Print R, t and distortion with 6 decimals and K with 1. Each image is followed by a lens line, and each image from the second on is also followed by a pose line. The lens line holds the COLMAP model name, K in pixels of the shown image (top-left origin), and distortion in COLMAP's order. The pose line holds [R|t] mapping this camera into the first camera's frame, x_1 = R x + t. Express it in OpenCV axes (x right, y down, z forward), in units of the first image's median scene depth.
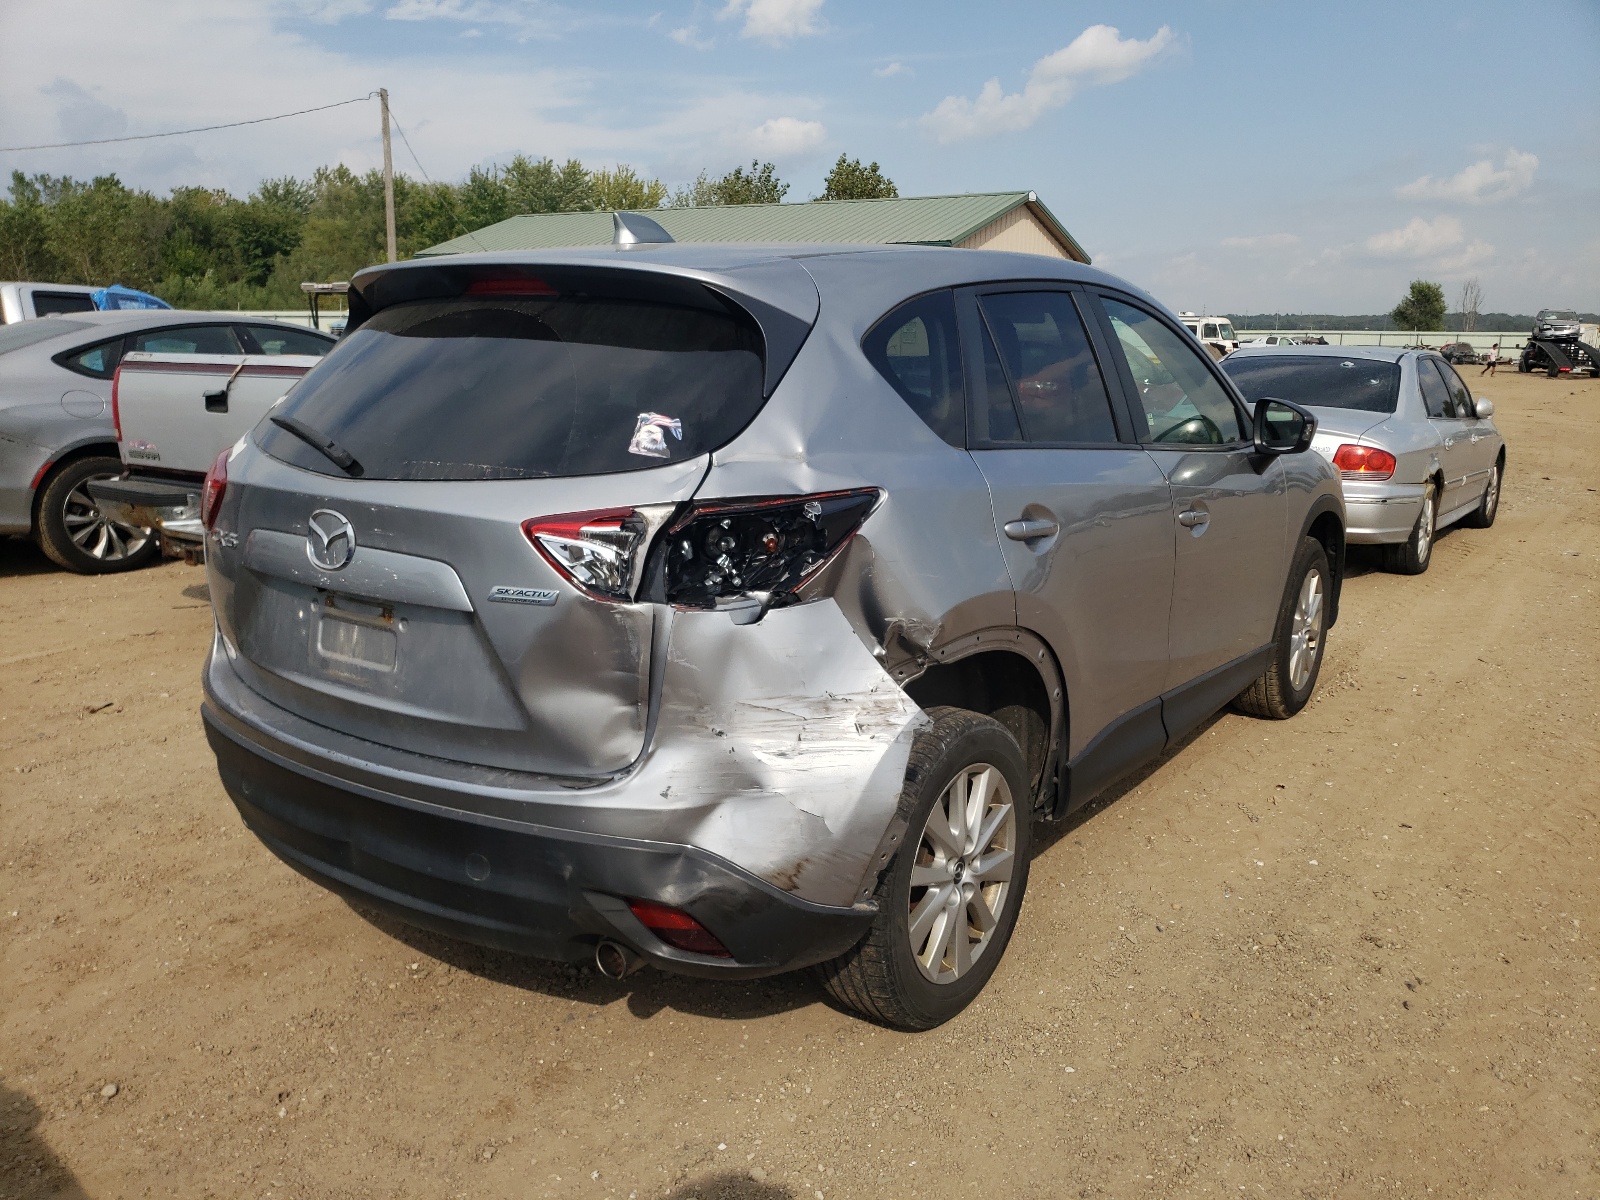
lens RADIAL K [[1198.0, 0, 800.0], [0, 1198.0, 600.0], [0, 0, 1]] dist [0.279427, -0.000572]
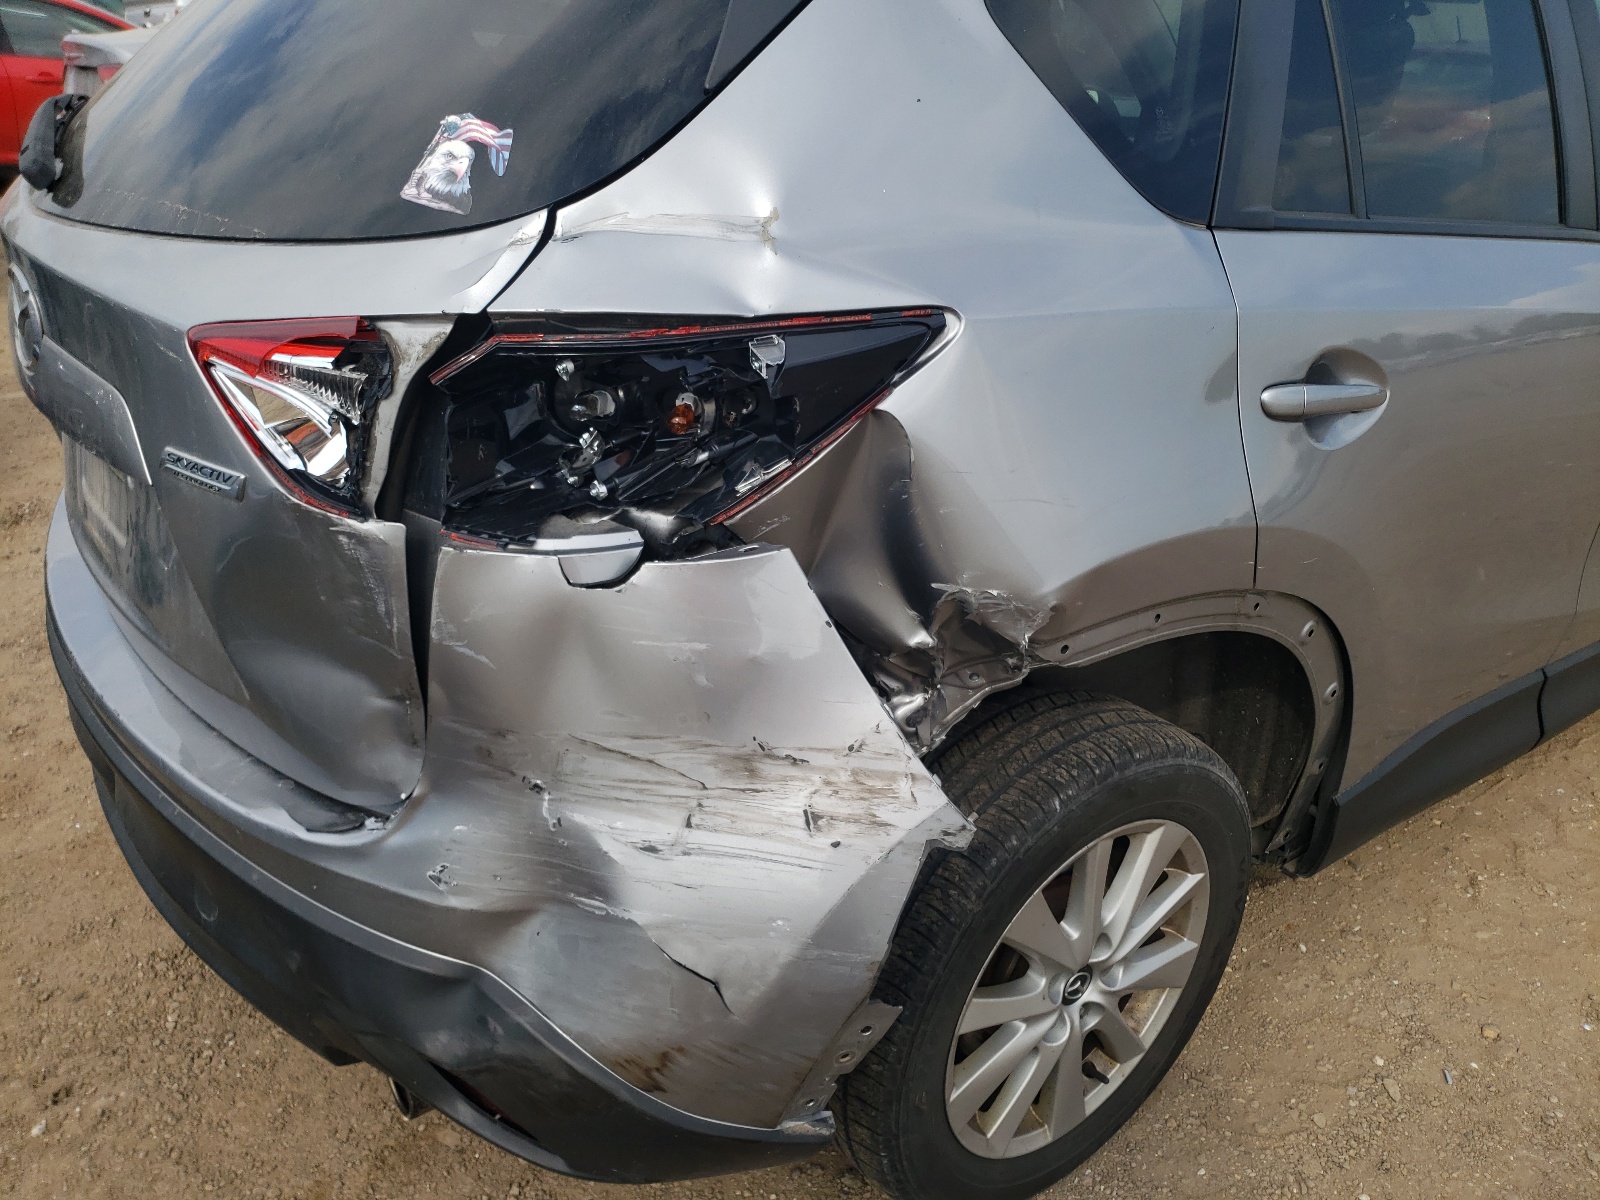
lens RADIAL K [[1212.3, 0, 800.0], [0, 1212.3, 600.0], [0, 0, 1]] dist [0.065552, -0.004315]
pose [[0.956449, 0.141463, -0.255330, 0.155047], [-0.088260, 0.973929, 0.208978, -0.081010], [0.278236, -0.177342, 0.943999, 0.545792]]
